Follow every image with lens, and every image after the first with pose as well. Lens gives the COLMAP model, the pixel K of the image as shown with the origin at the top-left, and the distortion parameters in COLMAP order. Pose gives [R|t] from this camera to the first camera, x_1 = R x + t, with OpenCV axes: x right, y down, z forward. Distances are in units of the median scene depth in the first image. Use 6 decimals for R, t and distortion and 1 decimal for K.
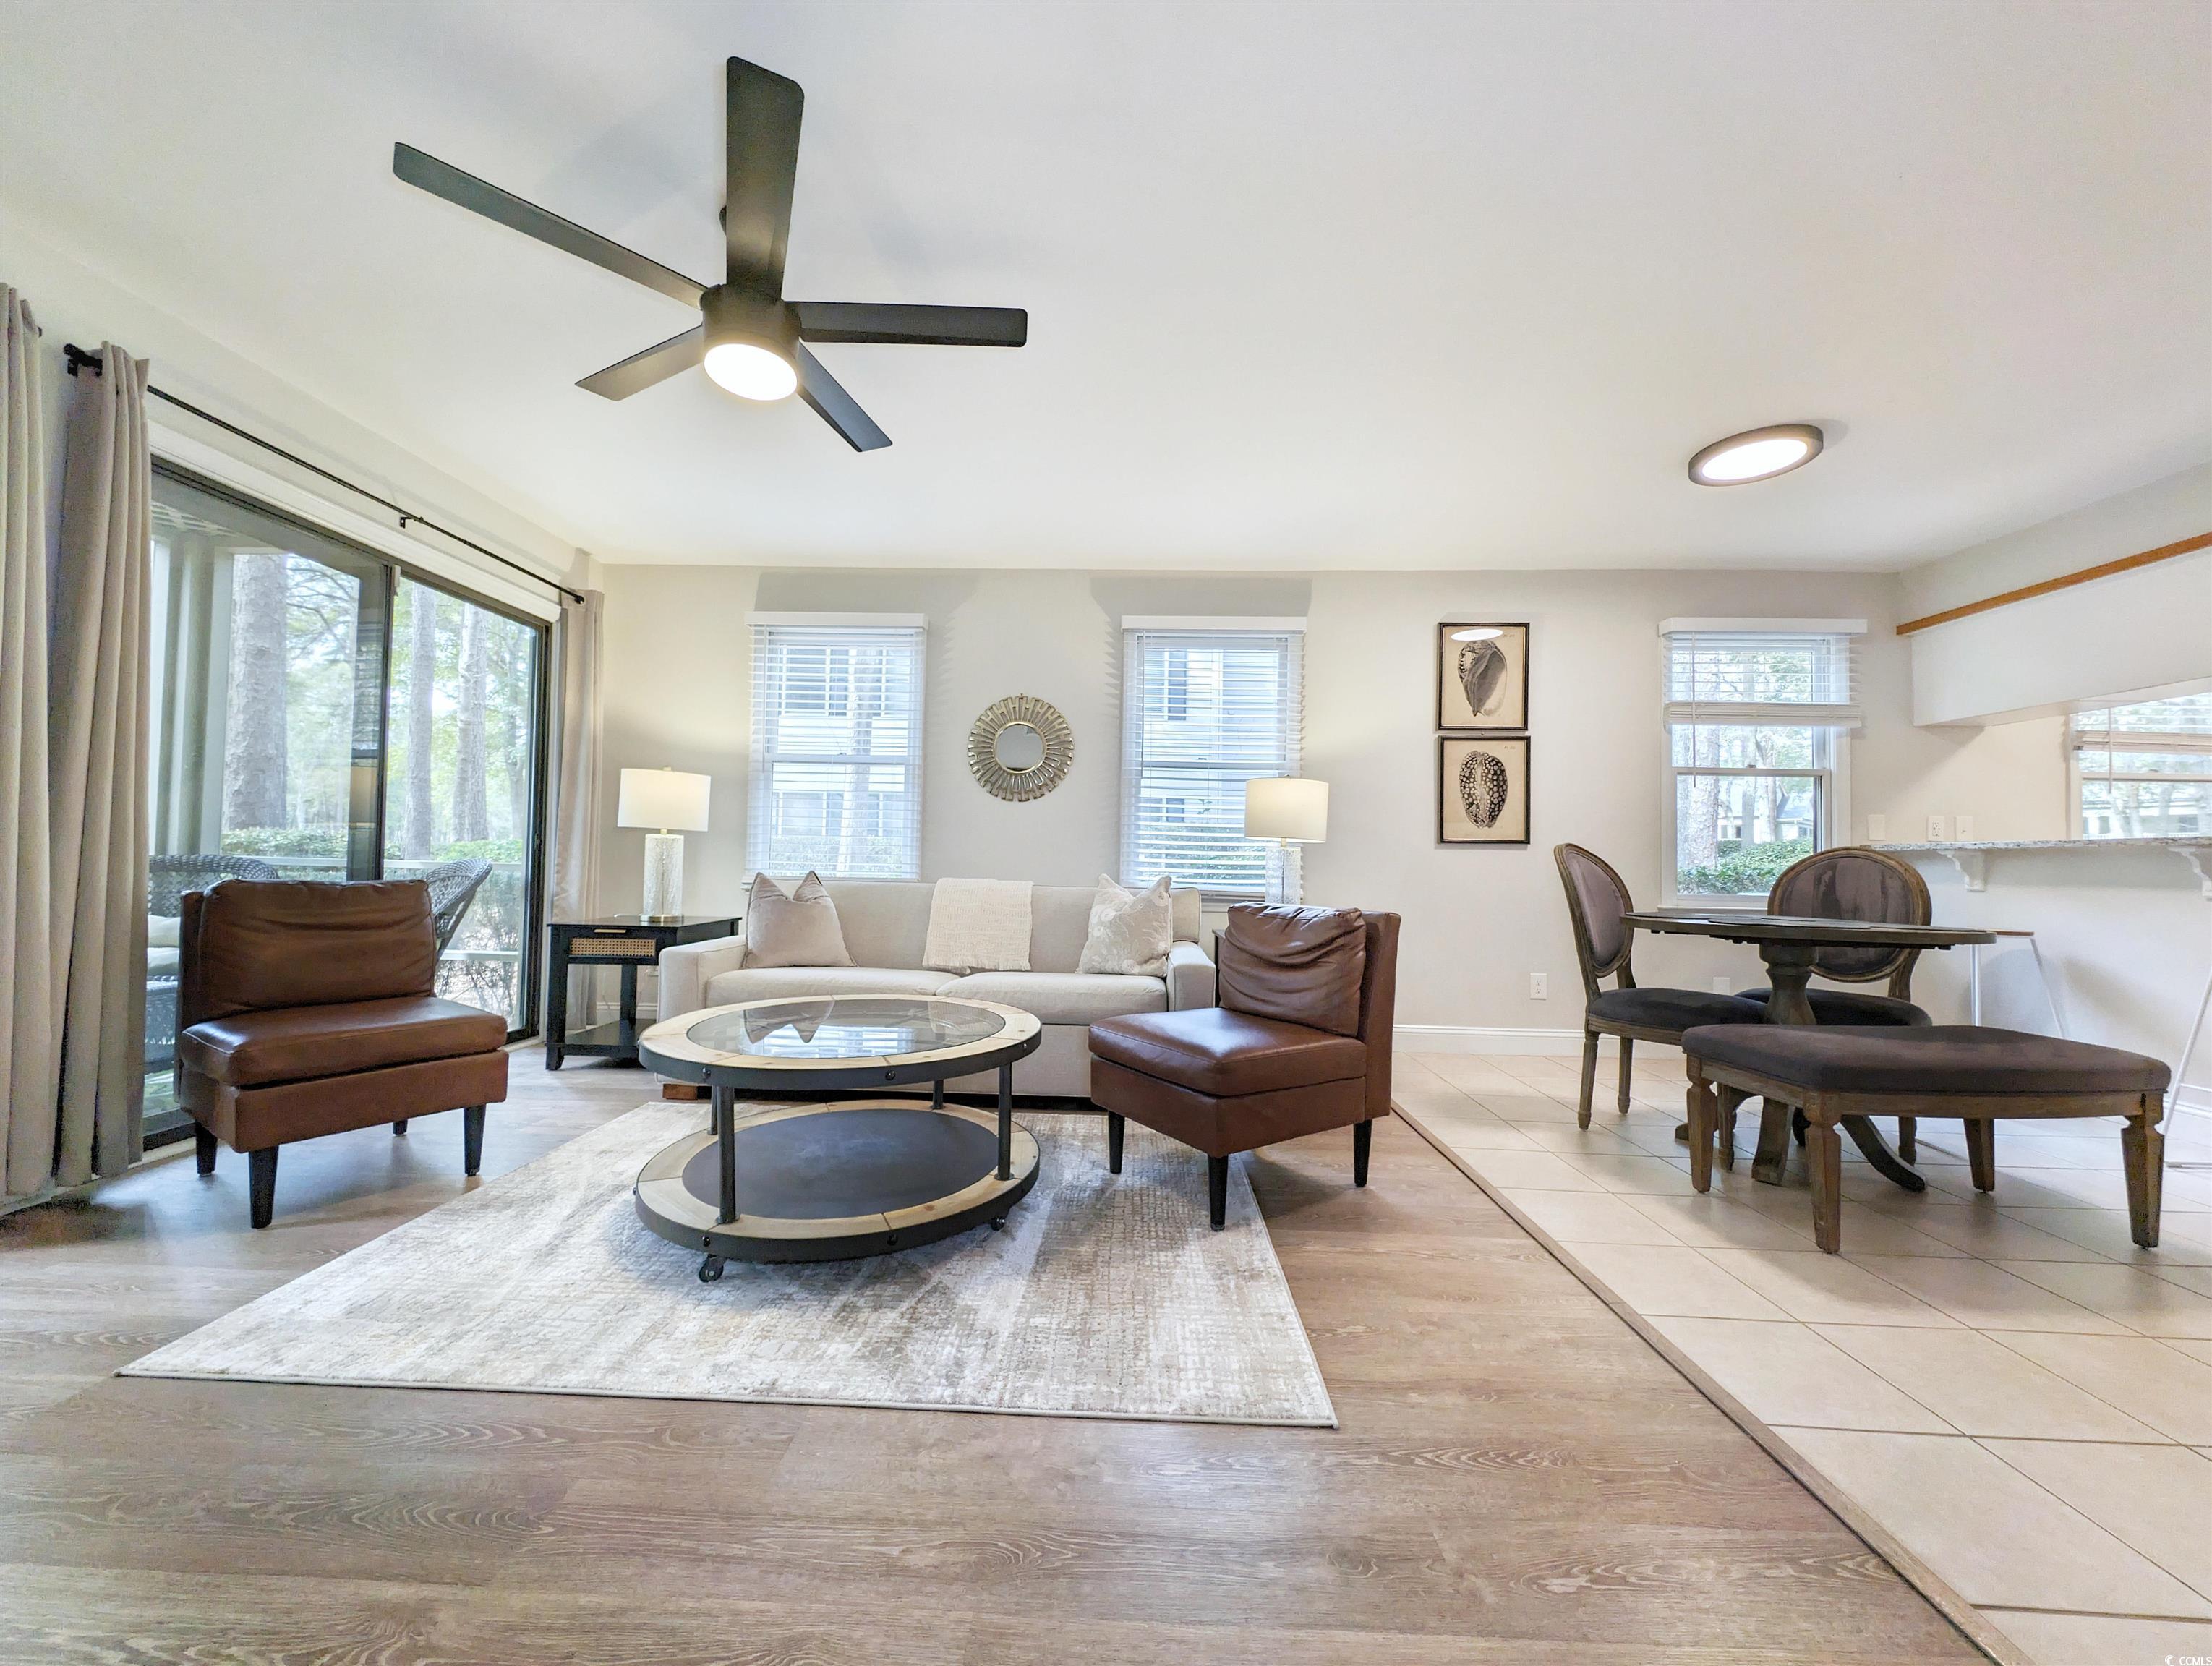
lens RADIAL K [[834.5, 0, 1093.0], [0, 834.5, 838.0], [0, 0, 1]] dist [0.009280, -0.004422]
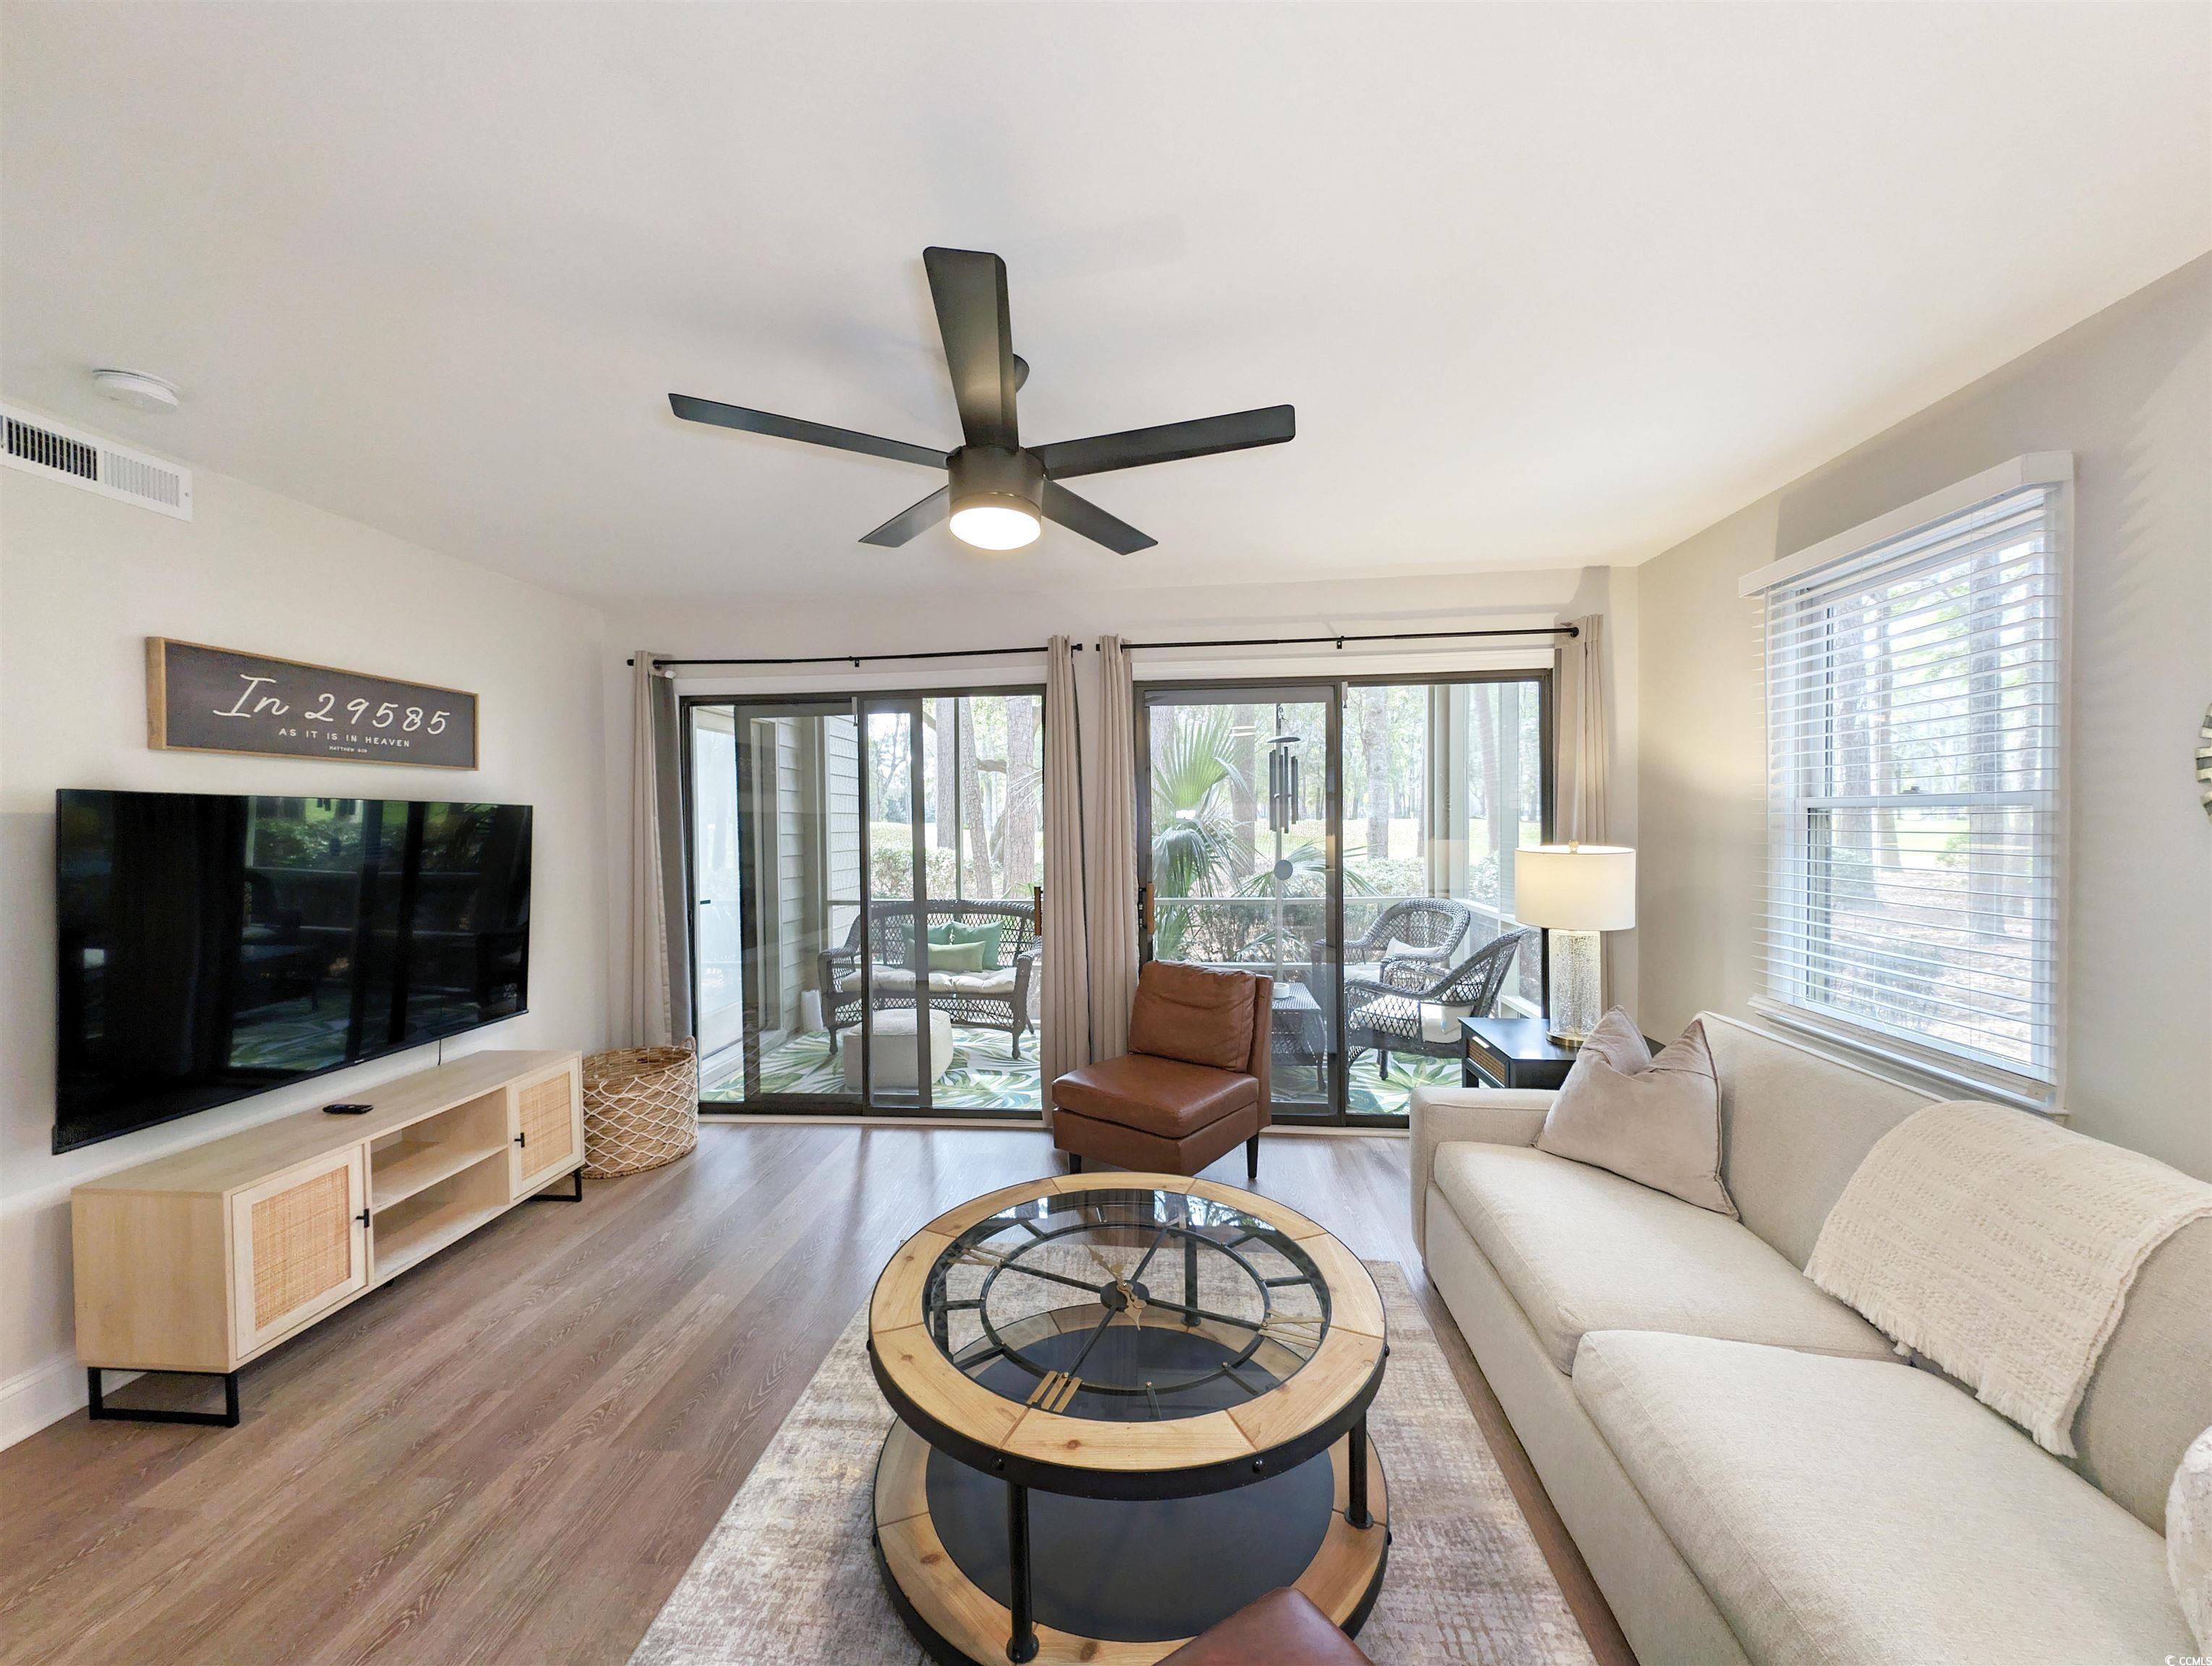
lens RADIAL K [[834.5, 0, 1093.0], [0, 834.5, 838.0], [0, 0, 1]] dist [0.009280, -0.004422]
pose [[-0.069992, 0.002082, -0.997545, 0.357789], [0.041946, 0.999120, -0.000857, -0.135296], [0.996665, -0.041903, -0.070017, 0.786601]]
